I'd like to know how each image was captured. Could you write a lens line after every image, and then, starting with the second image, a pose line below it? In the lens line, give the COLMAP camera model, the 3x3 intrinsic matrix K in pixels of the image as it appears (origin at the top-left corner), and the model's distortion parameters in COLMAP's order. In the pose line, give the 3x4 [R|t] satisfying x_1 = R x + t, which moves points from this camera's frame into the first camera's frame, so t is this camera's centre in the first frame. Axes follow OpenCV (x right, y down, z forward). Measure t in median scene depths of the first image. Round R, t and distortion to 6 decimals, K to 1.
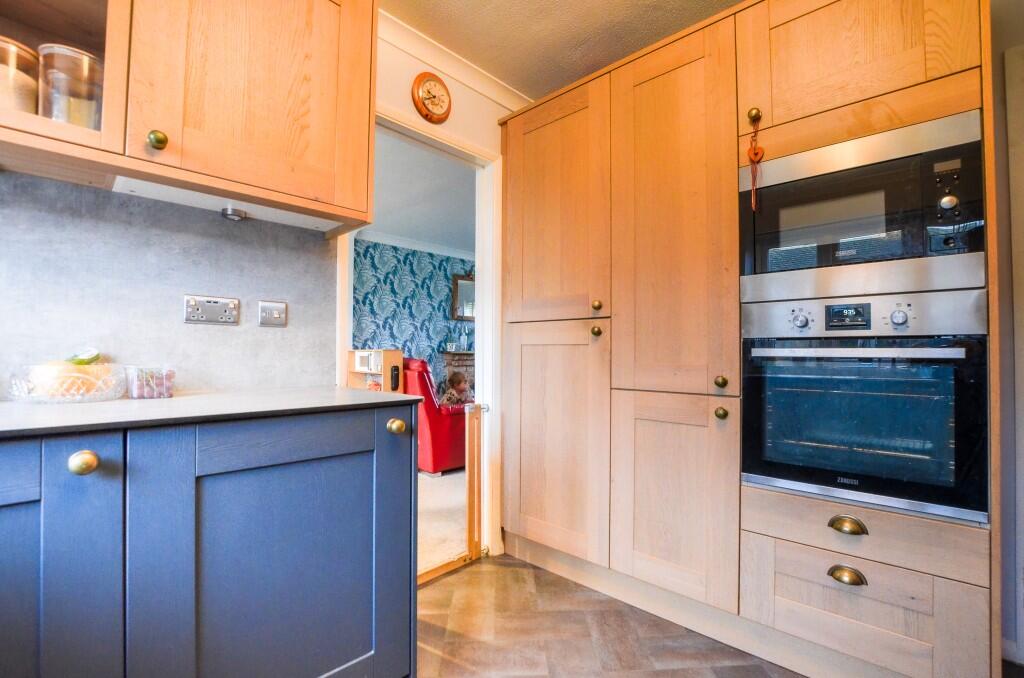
lens RADIAL K [[458.7, 0, 512.5], [0, 458.7, 345.7], [0, 0, 1]] dist [-0.019275, 0.000527]
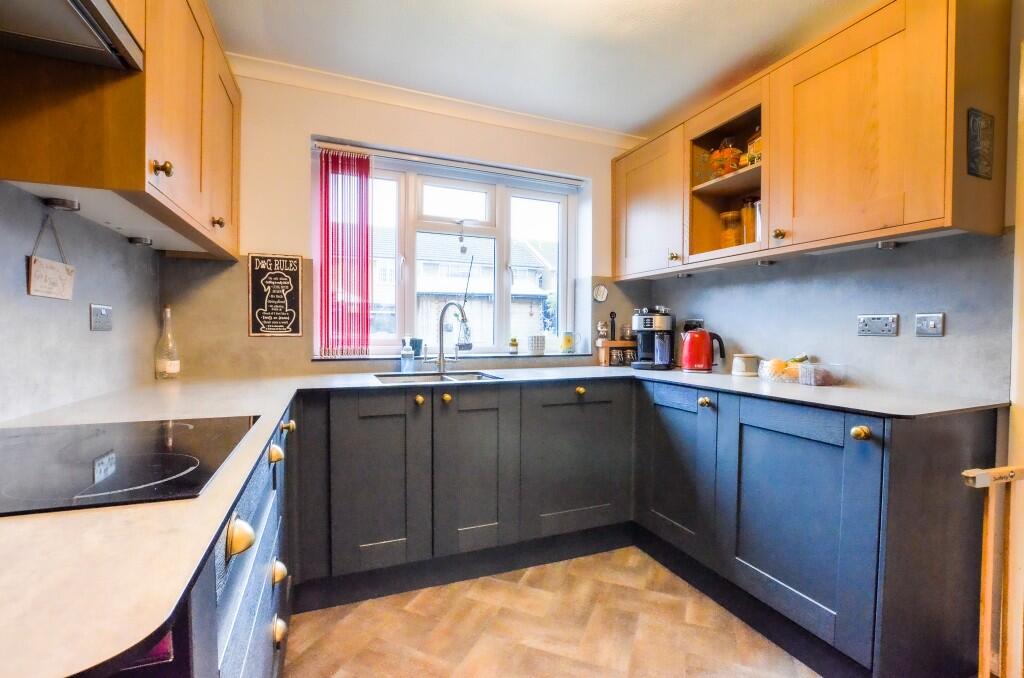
lens RADIAL K [[458.7, 0, 513.7], [0, 458.7, 339.4], [0, 0, 1]] dist [-0.019275, 0.000527]
pose [[-0.404368, 0.007543, -0.914565, 0.882177], [0.002165, 0.999971, 0.007291, -0.046868], [0.914594, 0.000968, -0.404372, 0.562286]]
